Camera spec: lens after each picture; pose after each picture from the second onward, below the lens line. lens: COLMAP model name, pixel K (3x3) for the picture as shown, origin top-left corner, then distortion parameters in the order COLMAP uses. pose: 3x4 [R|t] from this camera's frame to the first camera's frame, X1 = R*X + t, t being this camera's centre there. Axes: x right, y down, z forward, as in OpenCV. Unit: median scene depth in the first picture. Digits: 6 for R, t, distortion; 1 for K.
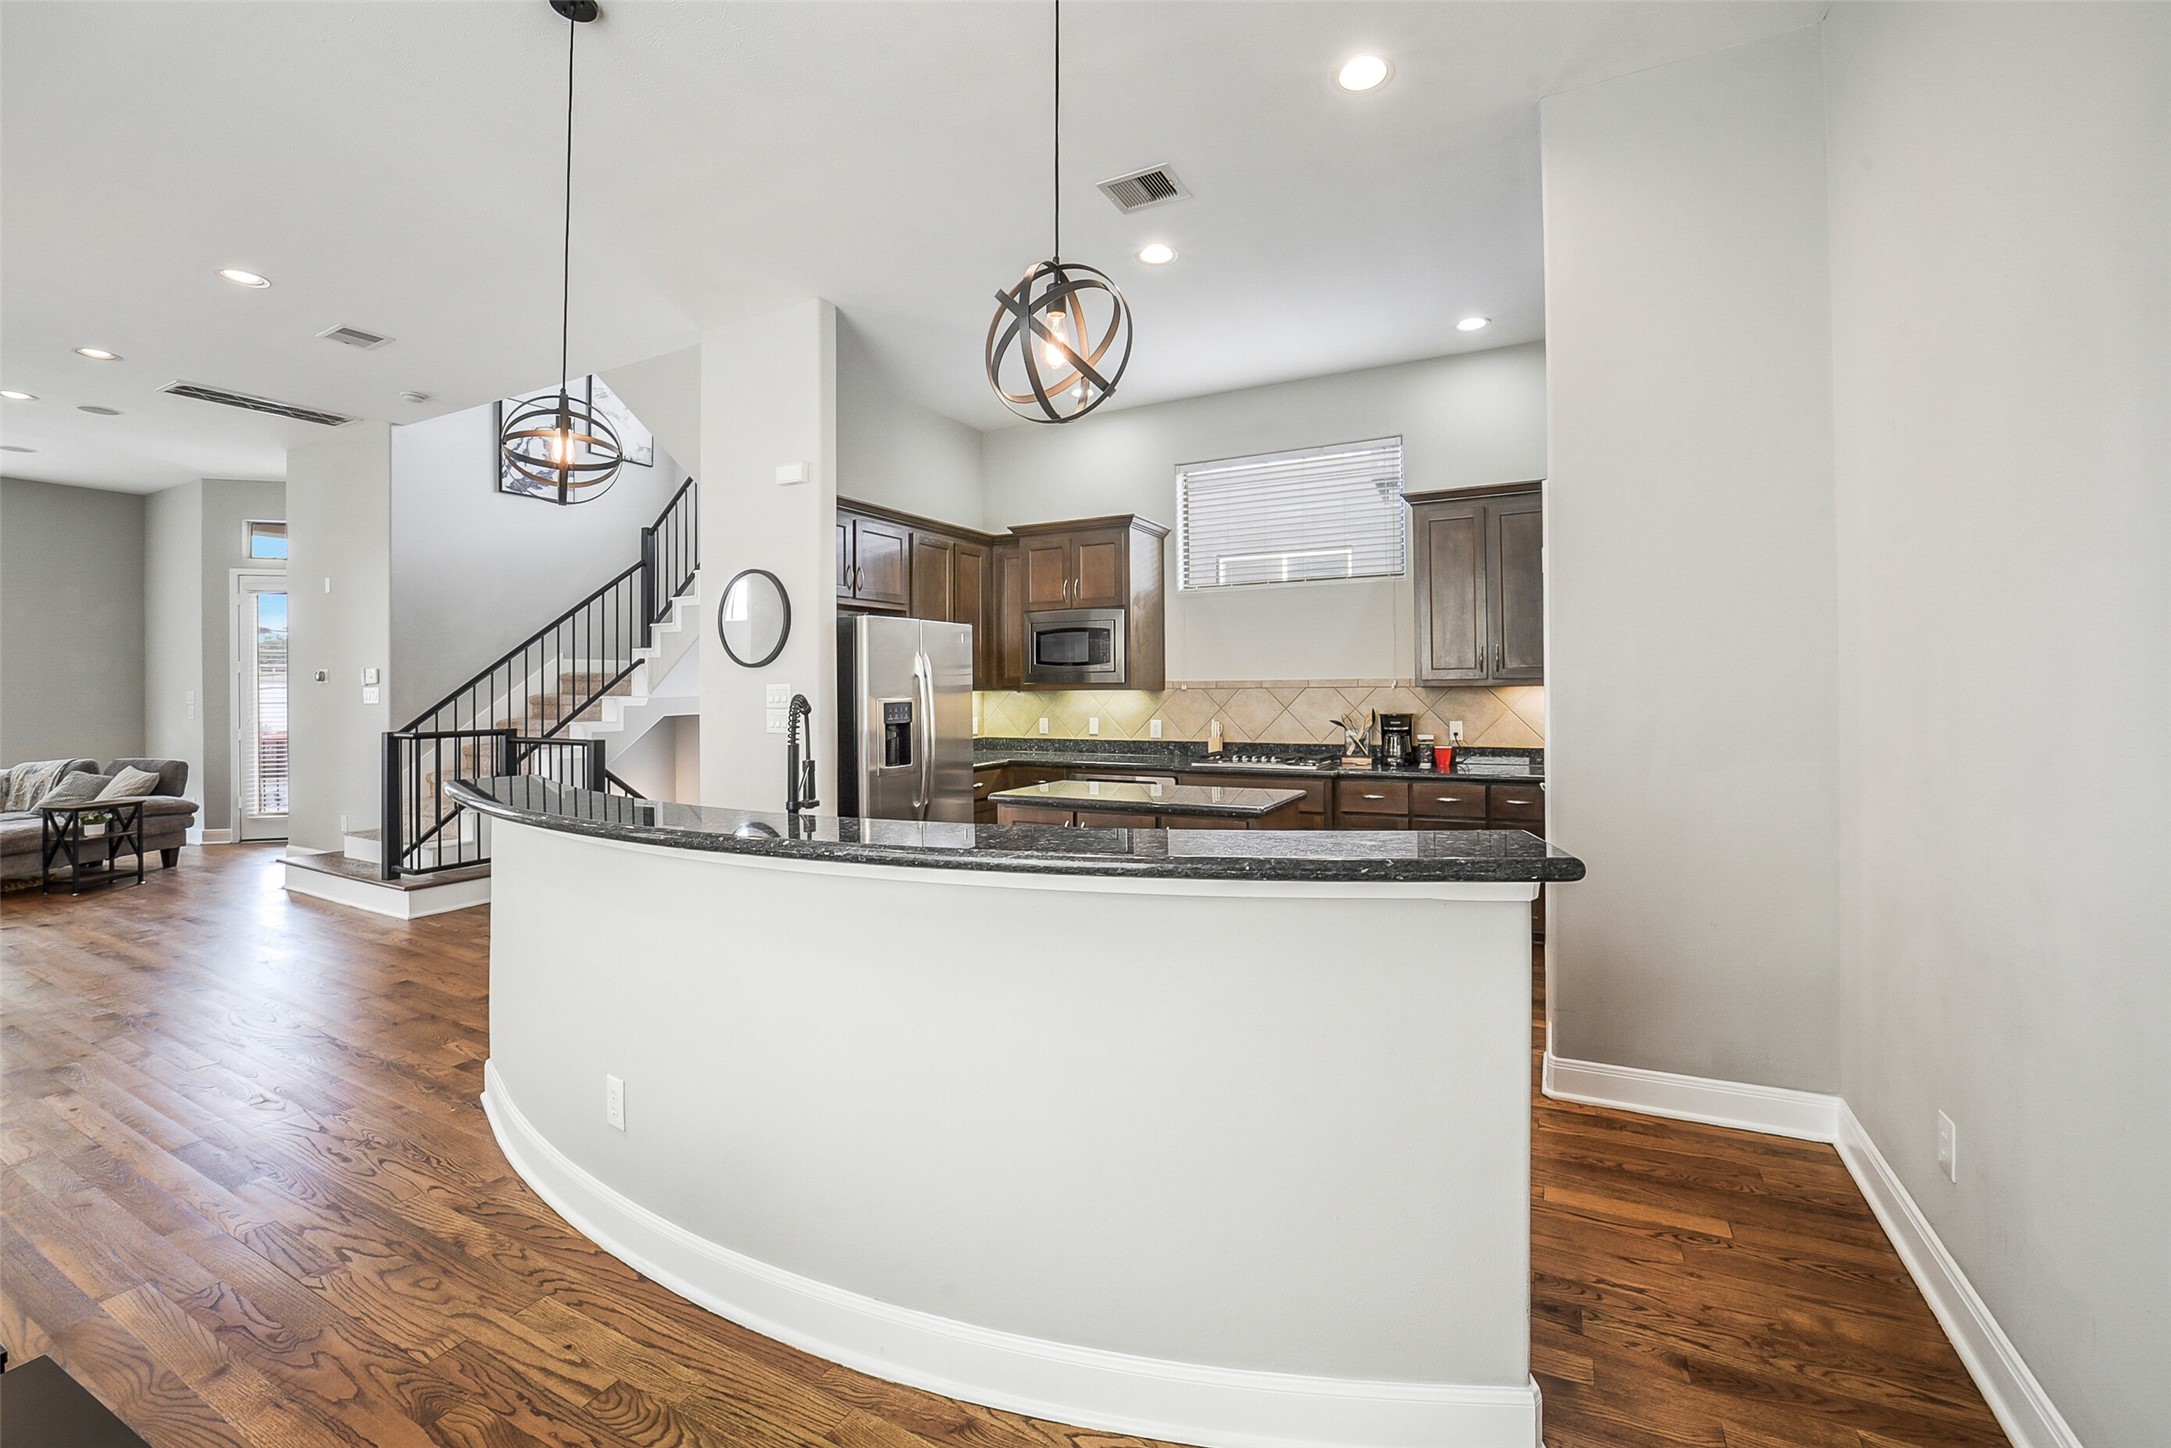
lens RADIAL K [[865.9, 0, 1137.3], [0, 865.9, 682.8], [0, 0, 1]] dist [-0.029688, 0.008208]
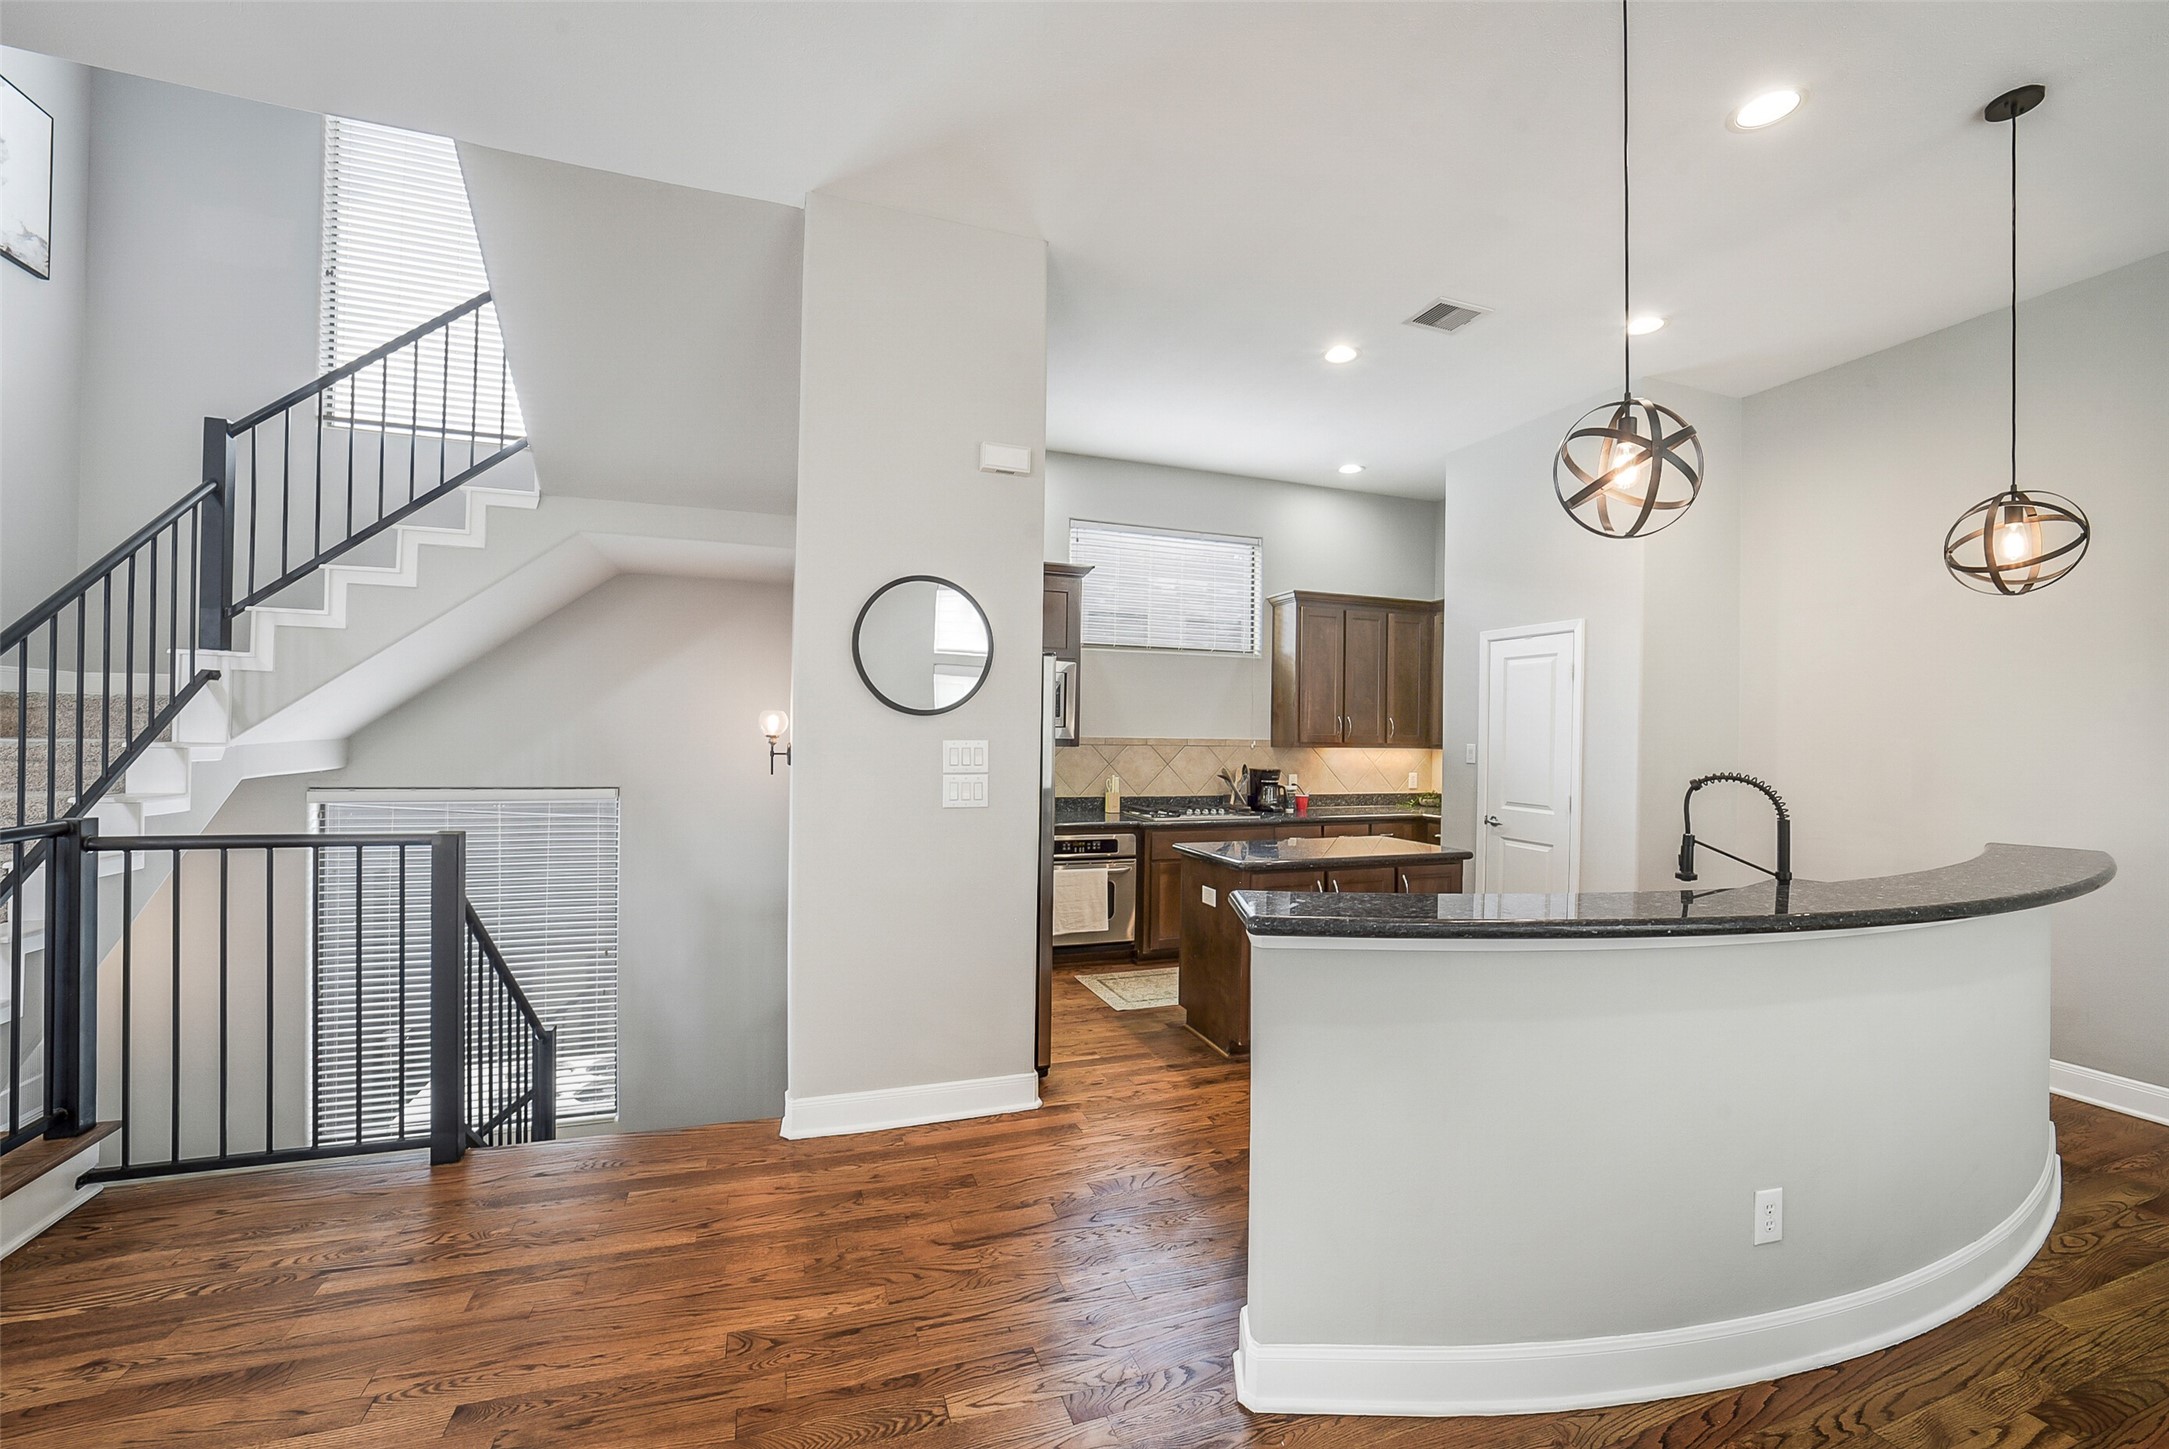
lens RADIAL K [[865.1, 0, 1065.4], [0, 865.1, 725.3], [0, 0, 1]] dist [-0.029688, 0.008208]
pose [[0.707674, 0.026245, 0.706052, -0.712457], [-0.027289, 0.999580, -0.009804, -0.004701], [-0.706012, -0.012329, 0.708092, 0.351375]]
